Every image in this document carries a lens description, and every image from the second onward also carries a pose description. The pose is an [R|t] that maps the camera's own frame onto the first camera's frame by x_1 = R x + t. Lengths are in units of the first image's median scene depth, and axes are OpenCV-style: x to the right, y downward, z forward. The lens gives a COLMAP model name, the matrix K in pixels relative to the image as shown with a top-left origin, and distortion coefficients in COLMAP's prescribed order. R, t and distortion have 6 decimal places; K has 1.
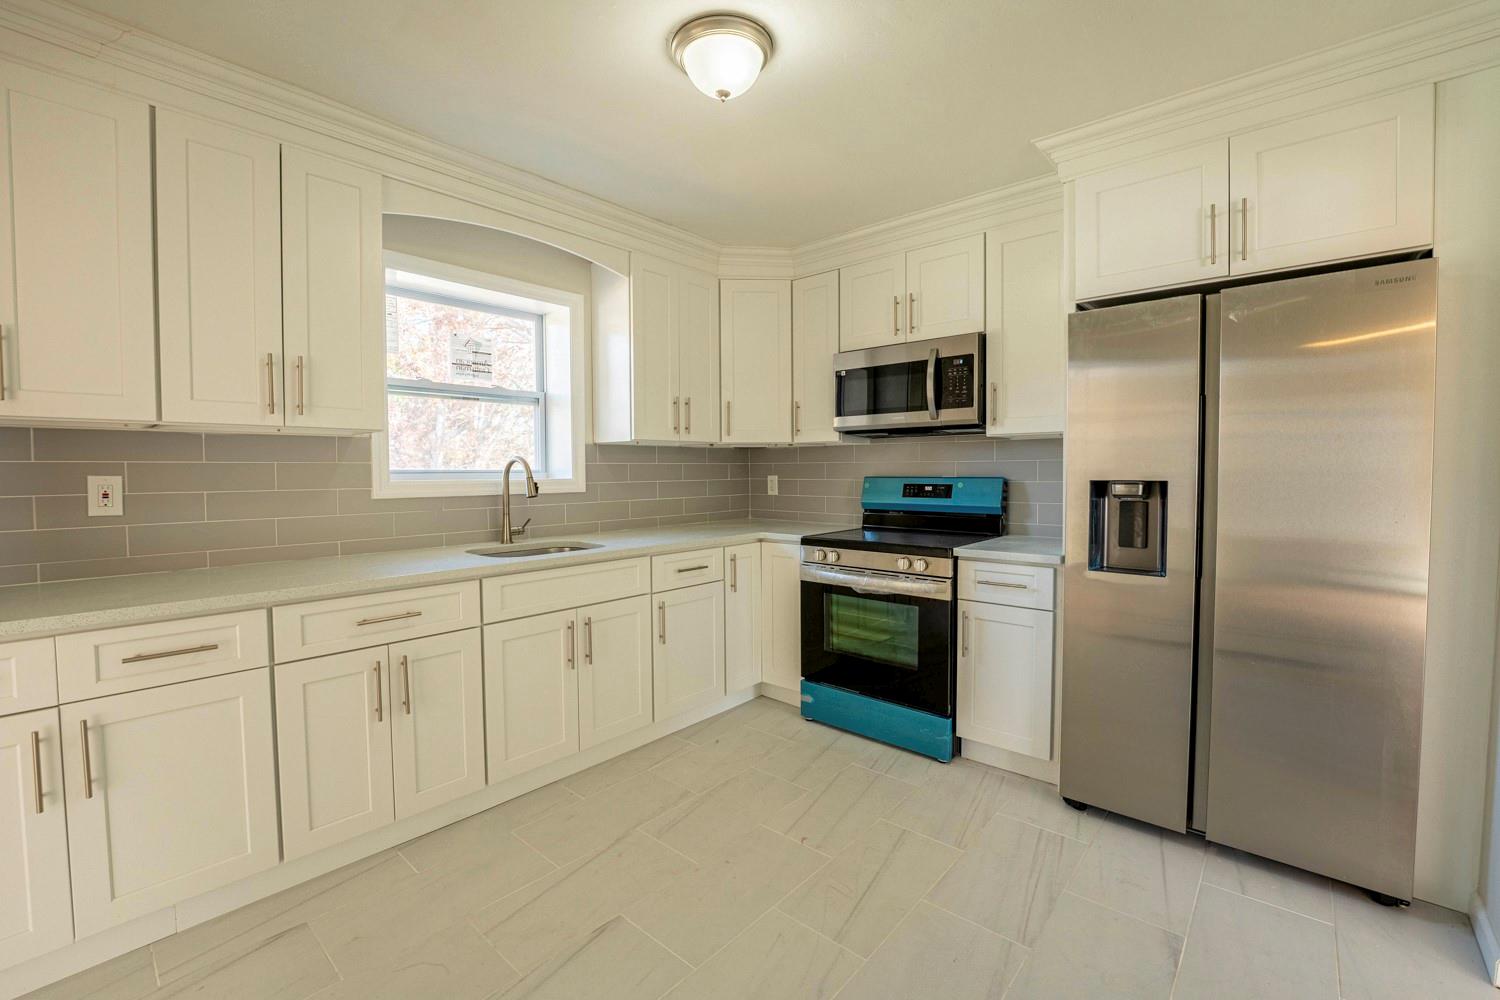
lens RADIAL K [[641.8, 0, 756.6], [0, 641.8, 497.0], [0, 0, 1]] dist [-0.014662, 0.000096]
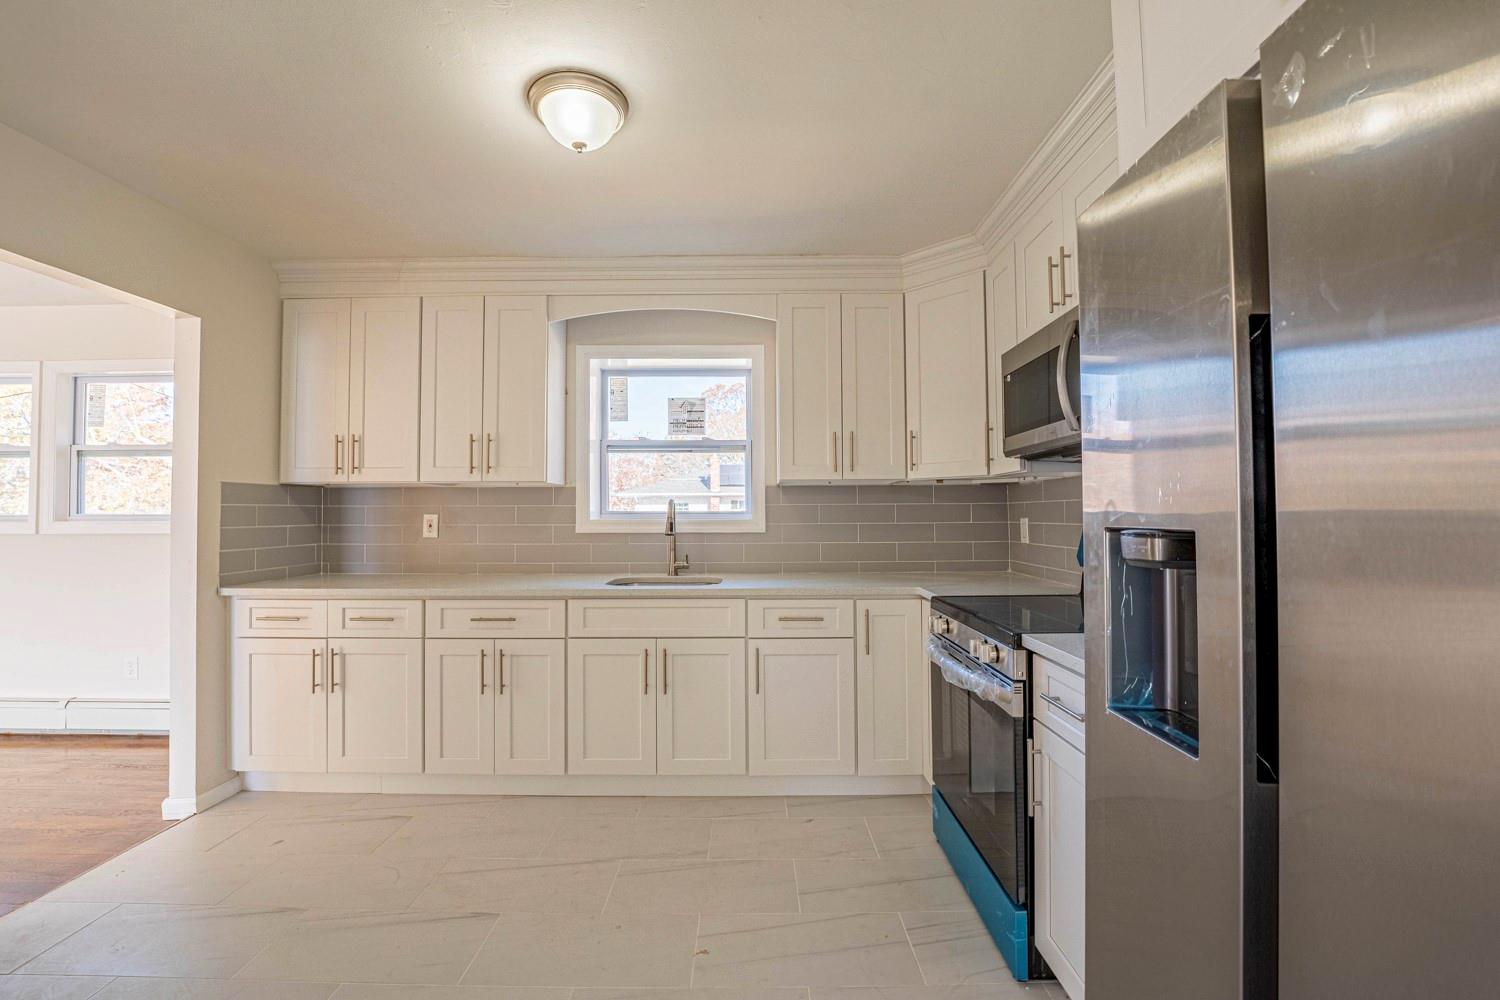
lens RADIAL K [[641.8, 0, 756.6], [0, 641.8, 497.0], [0, 0, 1]] dist [-0.014662, 0.000096]
pose [[0.651504, -0.019436, -0.758396, 0.559200], [-0.031495, 0.998117, -0.052636, -0.011226], [0.757991, 0.058178, 0.649665, 0.351792]]
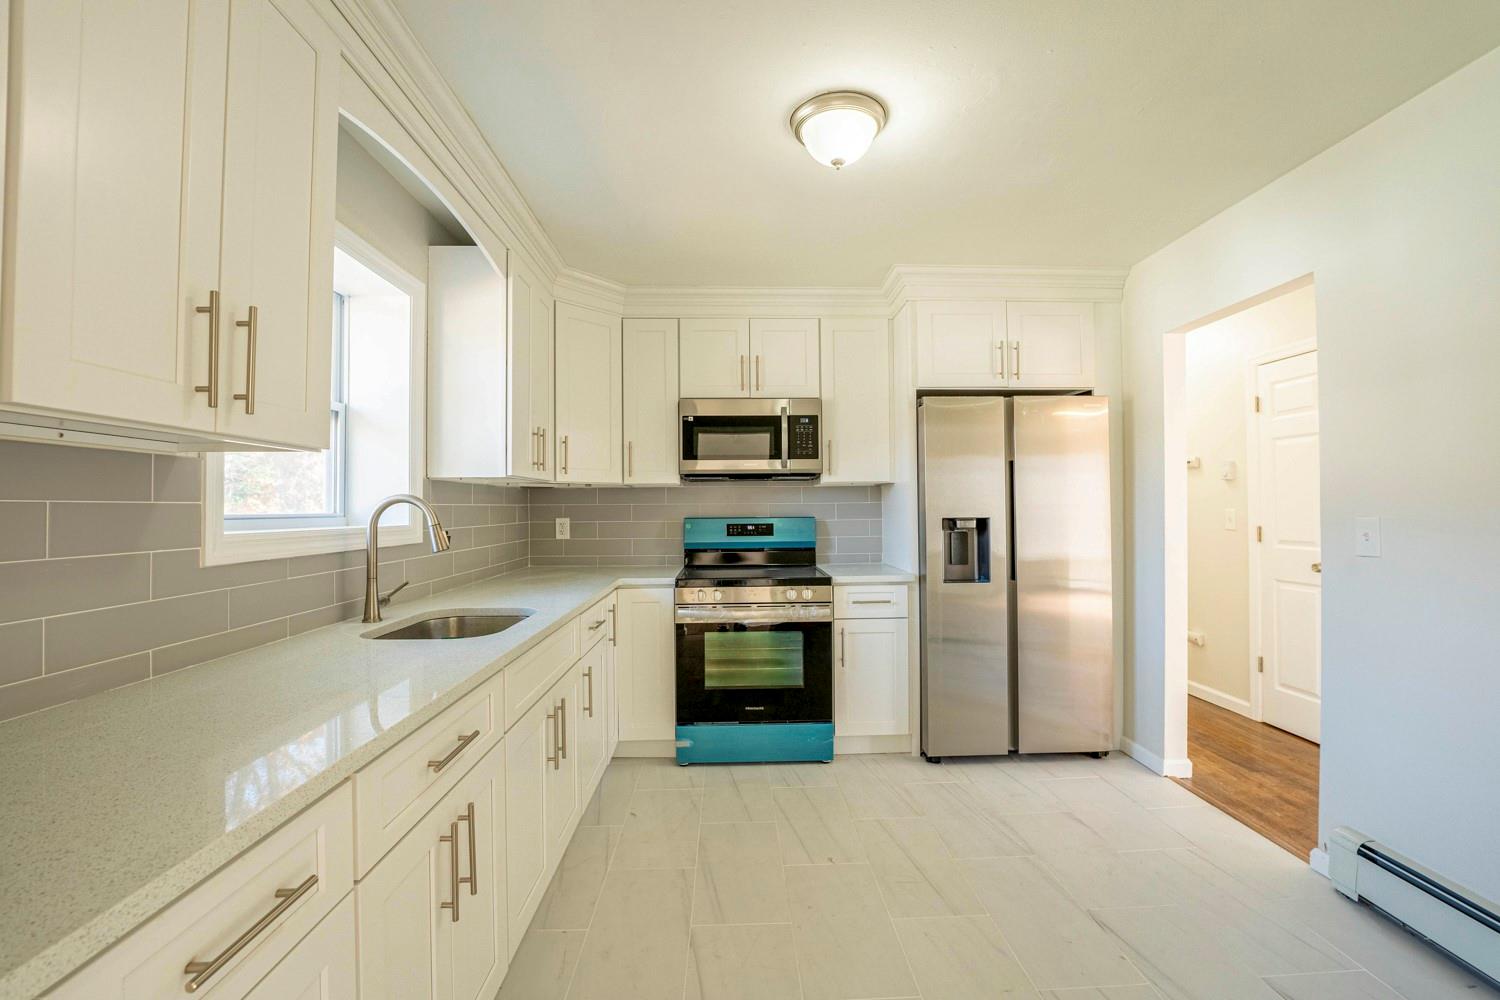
lens RADIAL K [[614.3, 0, 761.4], [0, 614.3, 501.9], [0, 0, 1]] dist [-0.021663, -0.000054]
pose [[0.726681, 0.006054, 0.686948, -0.518343], [0.033072, 0.998493, -0.043784, -0.012175], [-0.686179, 0.054536, 0.725386, 0.230511]]
